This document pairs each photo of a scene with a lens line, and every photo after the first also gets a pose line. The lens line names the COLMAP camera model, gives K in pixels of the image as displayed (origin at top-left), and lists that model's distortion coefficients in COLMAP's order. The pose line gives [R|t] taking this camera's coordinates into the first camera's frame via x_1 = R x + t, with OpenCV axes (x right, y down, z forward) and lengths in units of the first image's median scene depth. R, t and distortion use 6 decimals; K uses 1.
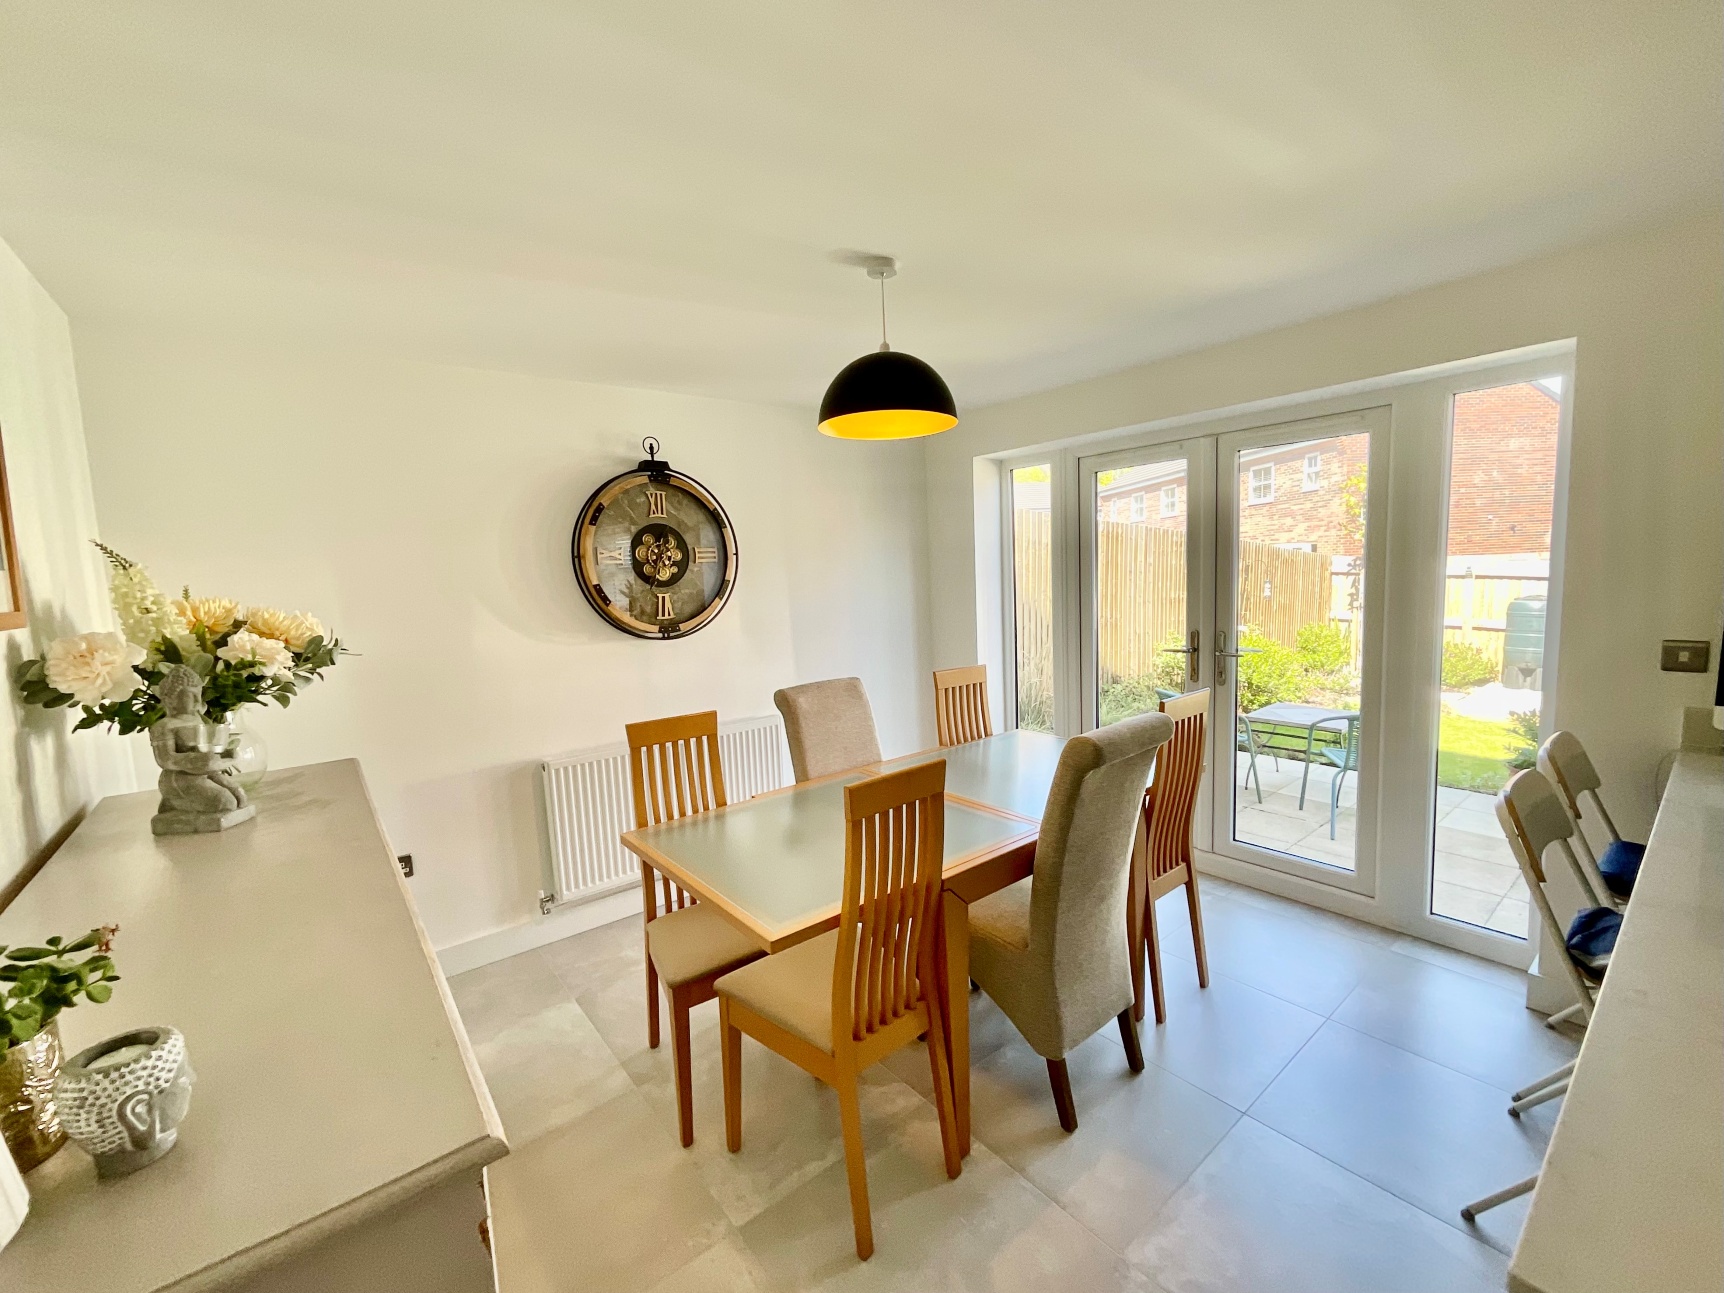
lens RADIAL K [[700.6, 0, 862.0], [0, 700.6, 646.5], [0, 0, 1]] dist [0.000314, 0.000034]
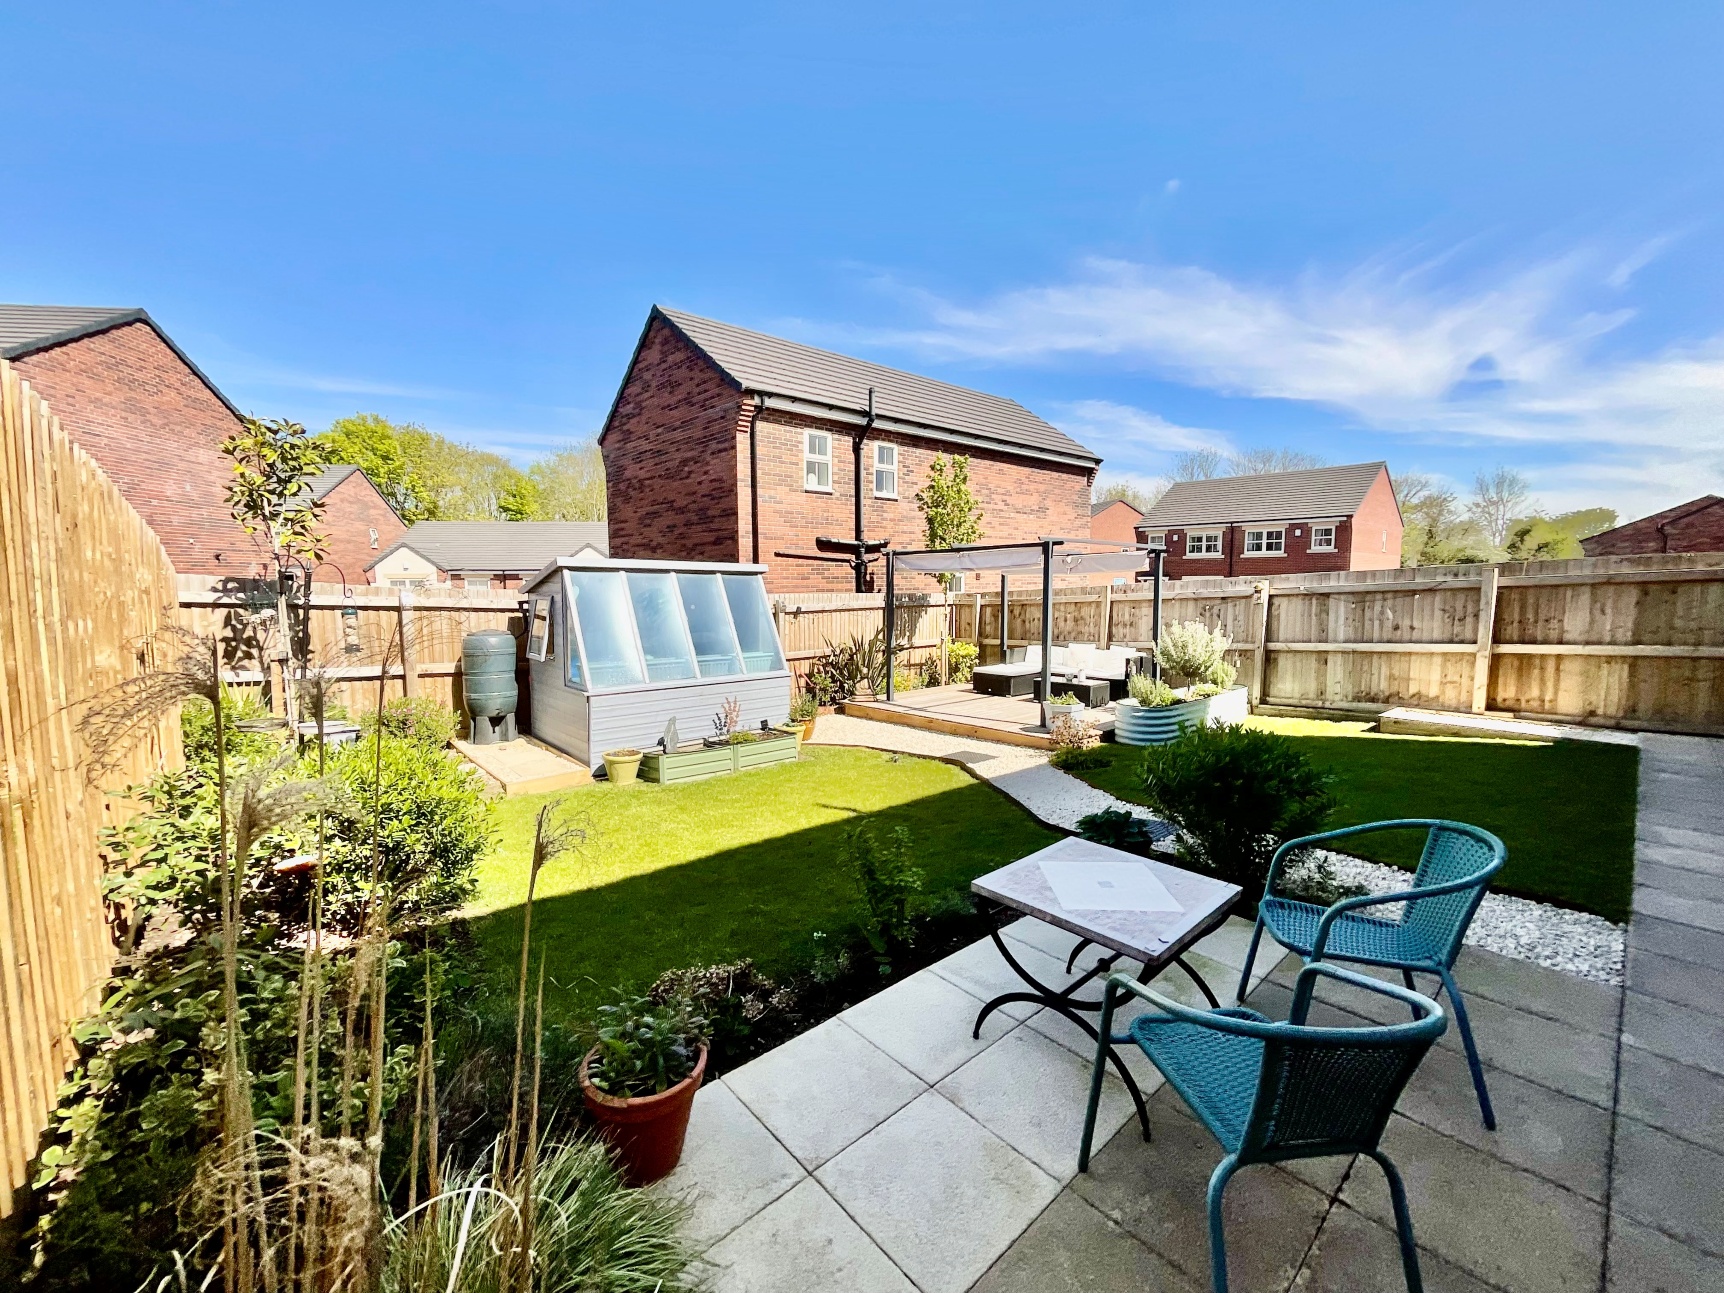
lens RADIAL K [[700.6, 0, 862.0], [0, 700.6, 646.5], [0, 0, 1]] dist [0.000314, 0.000034]
pose [[-0.052521, -0.051003, 0.997317, 0.046016], [0.110046, 0.992317, 0.056543, -0.024851], [-0.992538, 0.112720, -0.046505, 0.288148]]
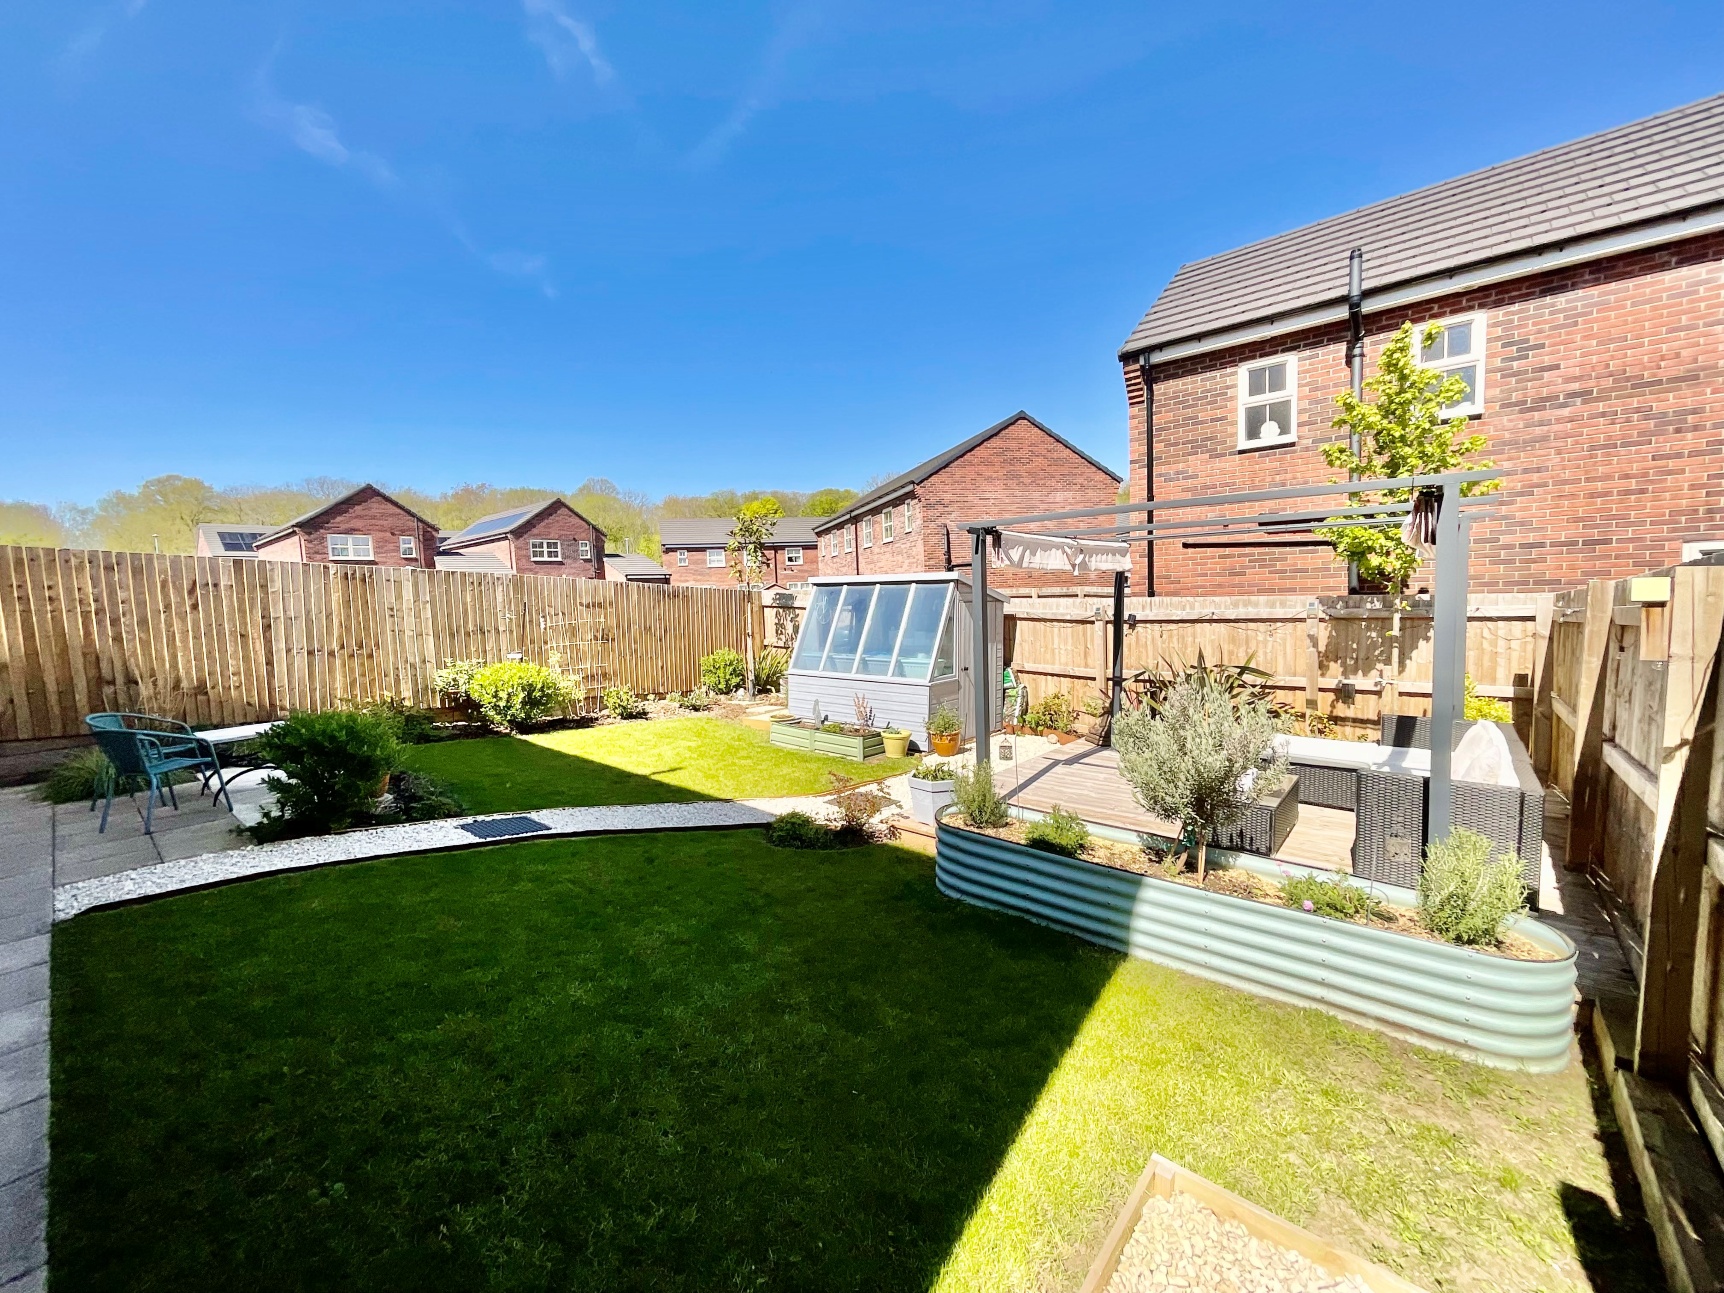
lens RADIAL K [[700.6, 0, 862.0], [0, 700.6, 646.5], [0, 0, 1]] dist [0.000314, 0.000034]
pose [[0.981902, -0.011806, 0.189019, 0.355360], [0.018598, 0.999242, -0.034203, 0.002139], [-0.188472, 0.037100, 0.981378, -0.094185]]
